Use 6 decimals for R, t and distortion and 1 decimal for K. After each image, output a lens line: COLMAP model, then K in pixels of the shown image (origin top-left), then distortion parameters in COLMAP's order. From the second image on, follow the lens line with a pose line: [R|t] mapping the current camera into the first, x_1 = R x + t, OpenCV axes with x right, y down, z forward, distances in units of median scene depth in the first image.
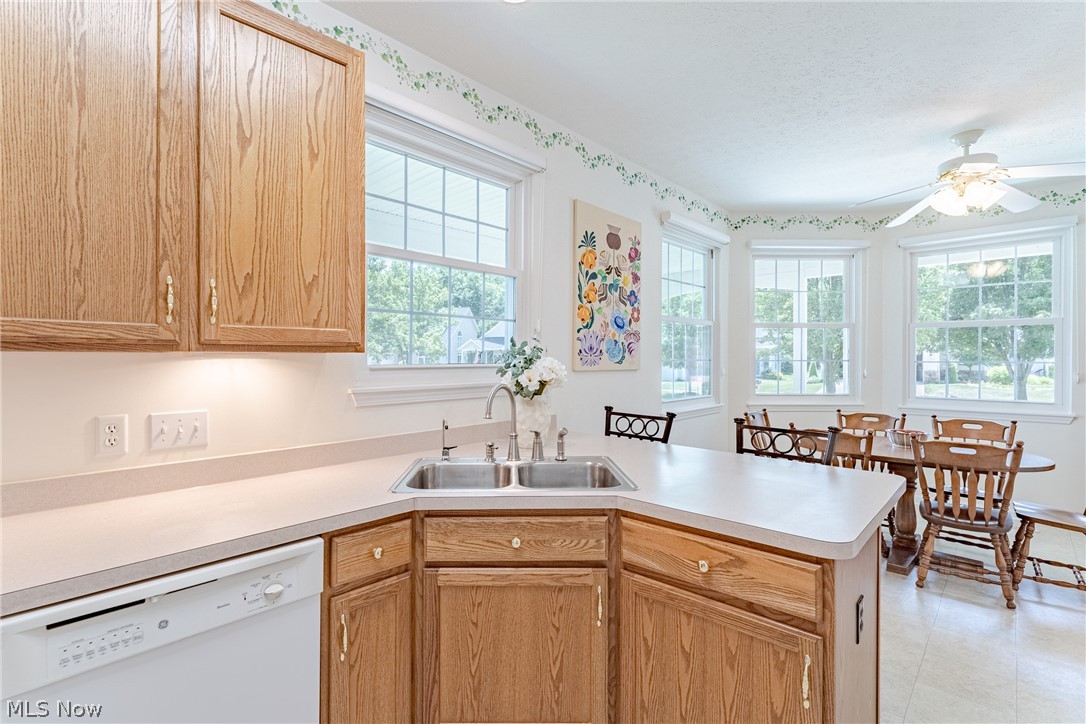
lens RADIAL K [[489.8, 0, 545.9], [0, 489.8, 363.7], [0, 0, 1]] dist [-0.000137, 0.000470]
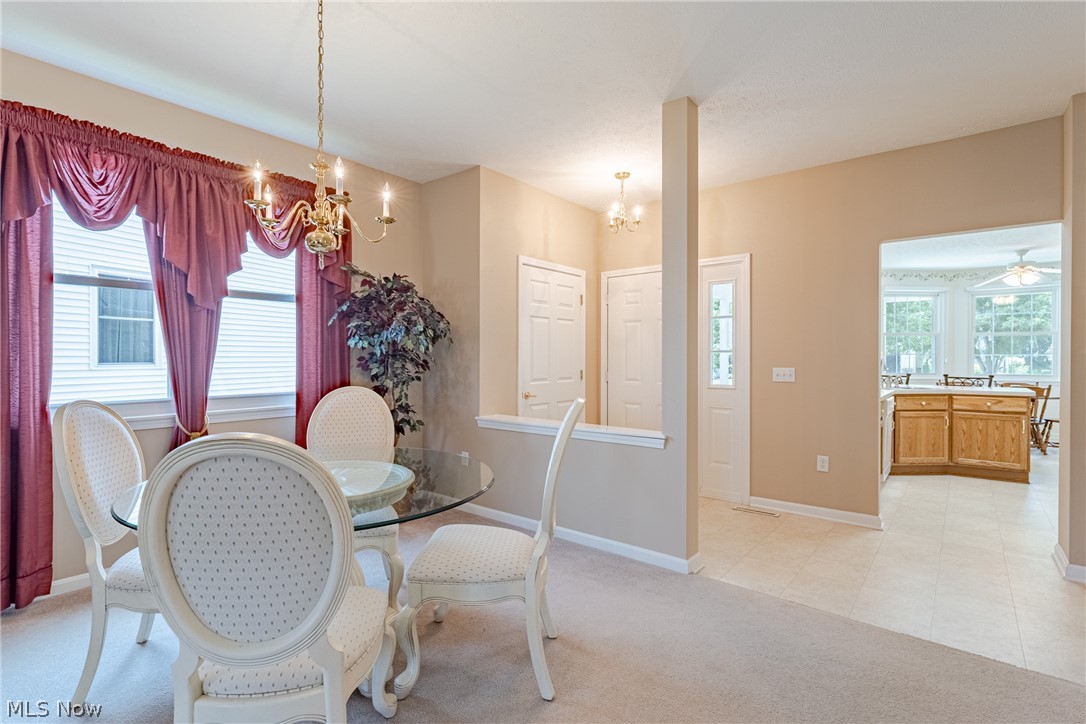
lens RADIAL K [[489.8, 0, 532.2], [0, 489.8, 360.6], [0, 0, 1]] dist [-0.000137, 0.000470]
pose [[0.999363, 0.001516, 0.035643, -2.853047], [-0.001263, 0.999974, -0.007121, 0.096946], [-0.035653, 0.007072, 0.999339, -2.266451]]
